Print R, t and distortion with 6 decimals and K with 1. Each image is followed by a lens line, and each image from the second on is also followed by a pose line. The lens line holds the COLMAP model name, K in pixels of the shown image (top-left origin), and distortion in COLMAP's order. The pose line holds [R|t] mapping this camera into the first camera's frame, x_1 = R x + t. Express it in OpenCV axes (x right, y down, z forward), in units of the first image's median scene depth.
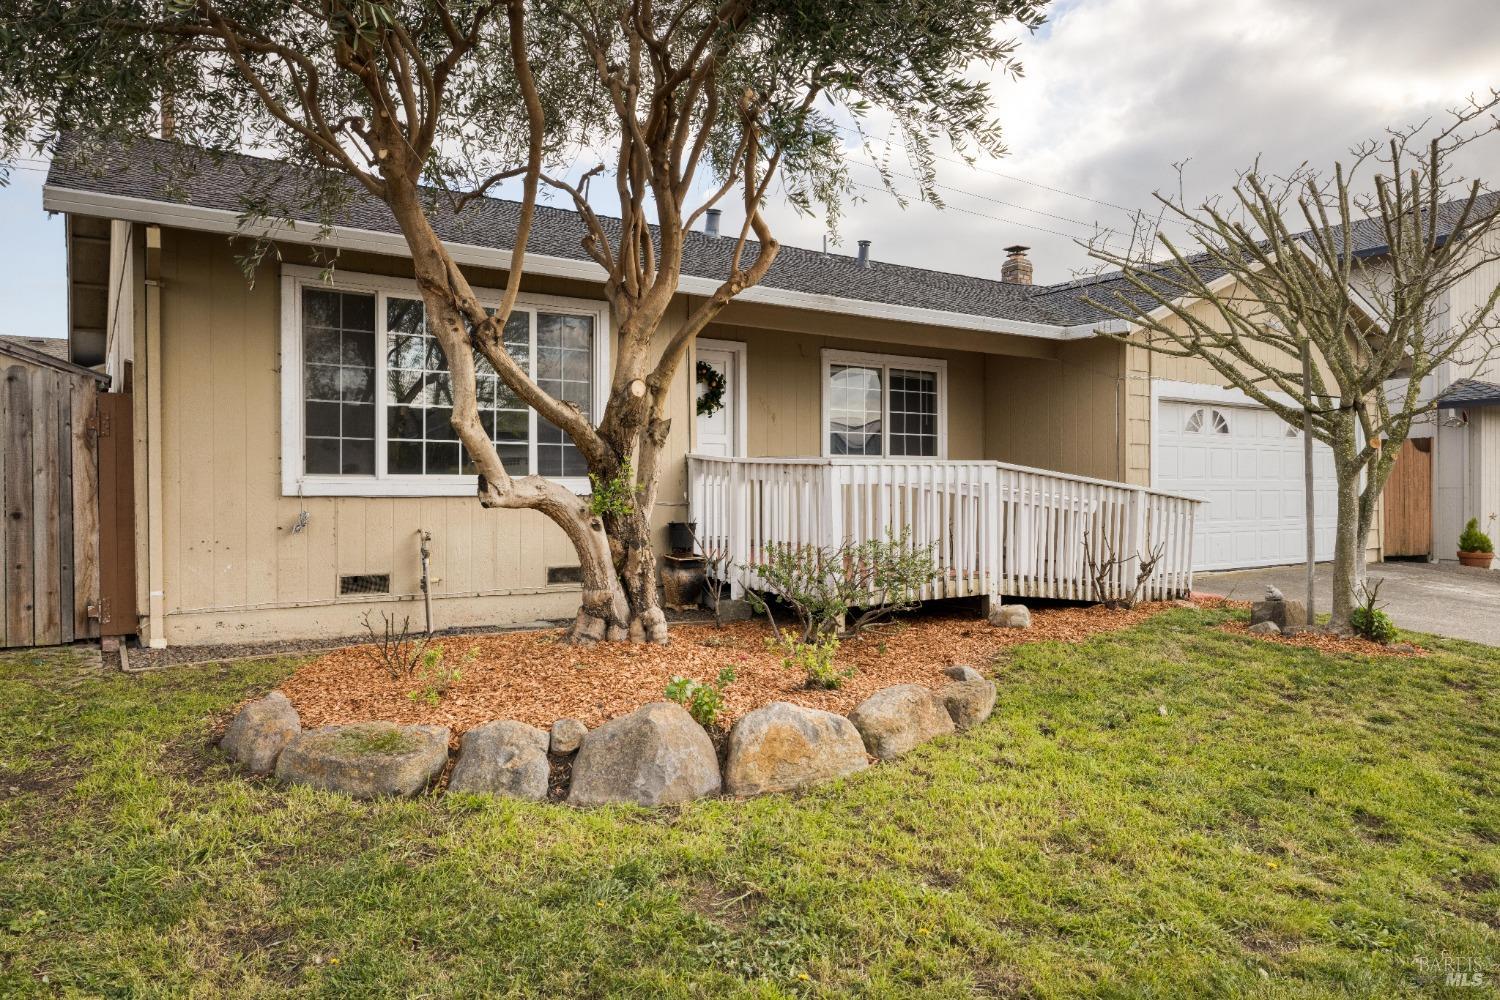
lens RADIAL K [[979.7, 0, 755.5], [0, 979.7, 502.2], [0, 0, 1]] dist [-0.009772, -0.000711]
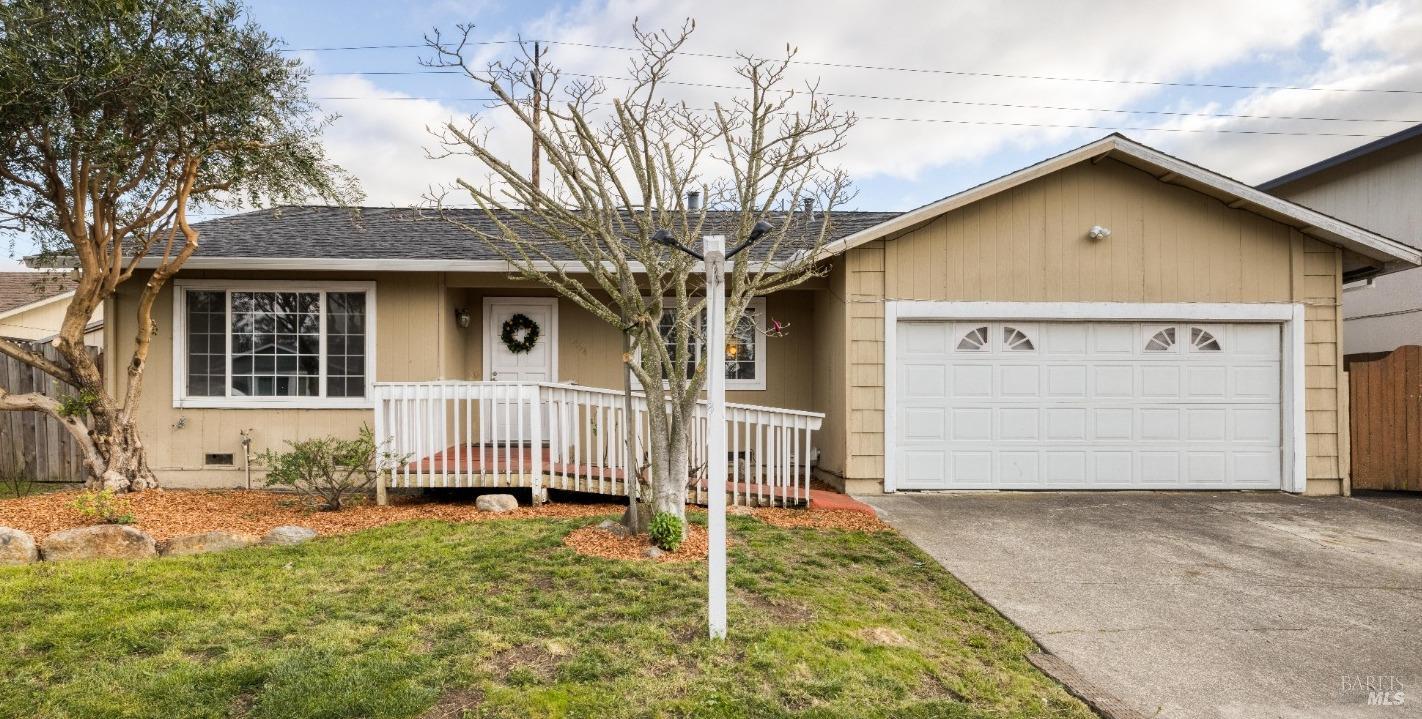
lens RADIAL K [[776.3, 0, 709.6], [0, 776.3, 405.9], [0, 0, 1]] dist [0.001117, 0.000030]
pose [[0.842822, -0.002185, -0.538187, 1.037700], [-0.010742, 0.999724, -0.020881, 0.008900], [0.538084, 0.023380, 0.842567, 0.300605]]
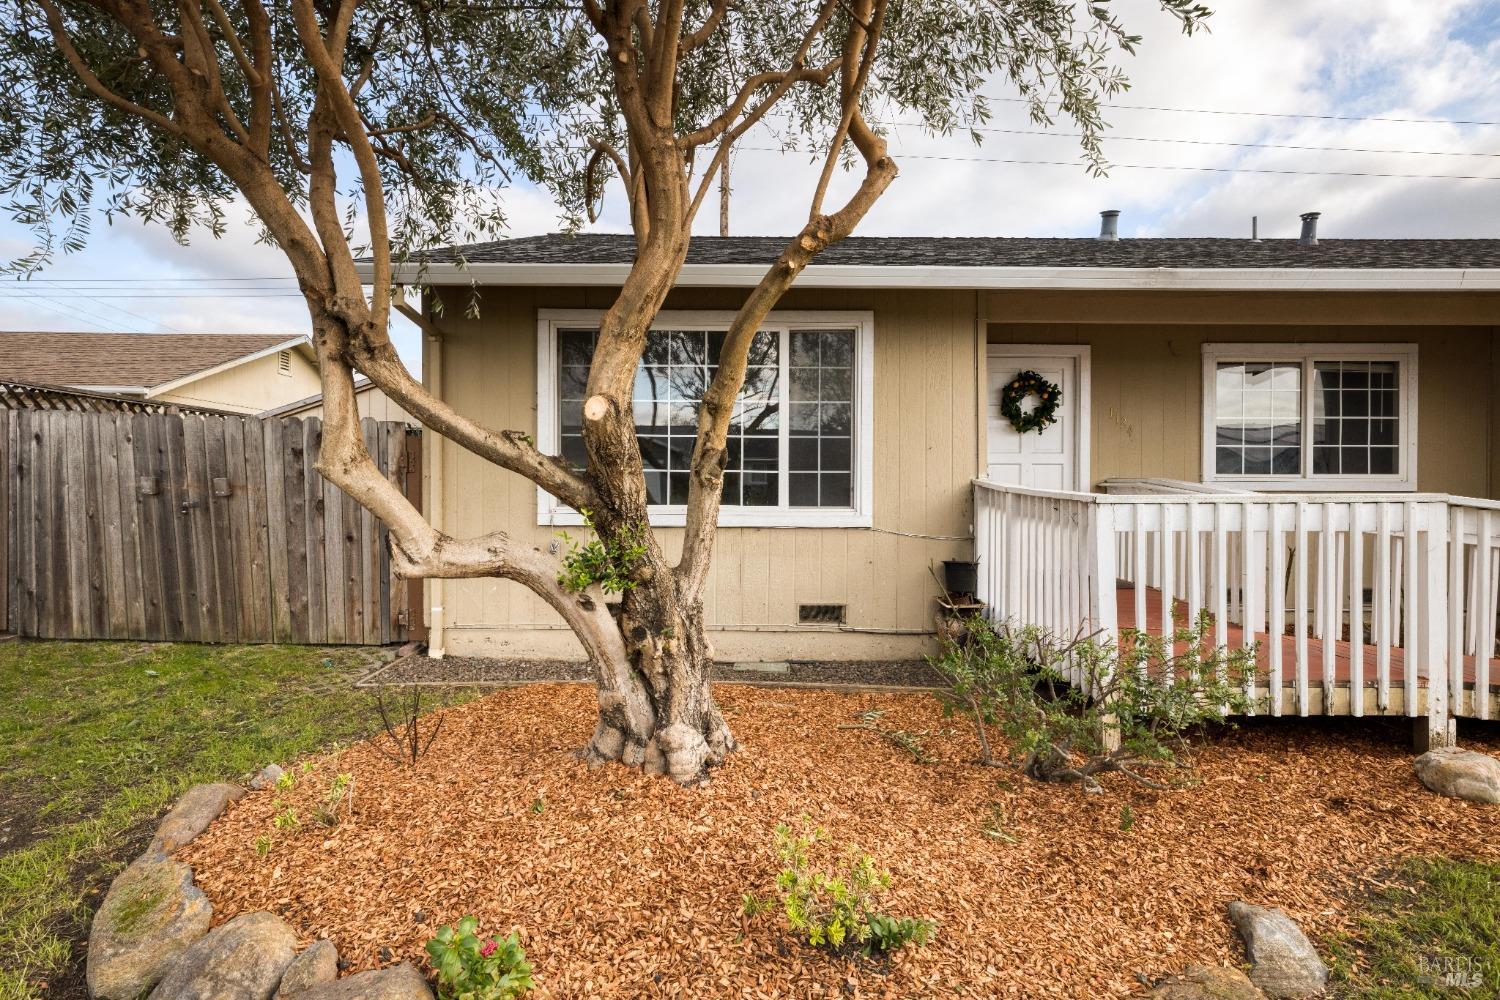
lens RADIAL K [[753.8, 0, 759.4], [0, 753.8, 493.7], [0, 0, 1]] dist [-0.003040, 0.000713]
pose [[0.829270, 0.007709, -0.558795, 0.167137], [-0.012781, 0.999905, -0.005173, -0.036722], [0.558702, 0.011432, 0.829290, 0.415136]]
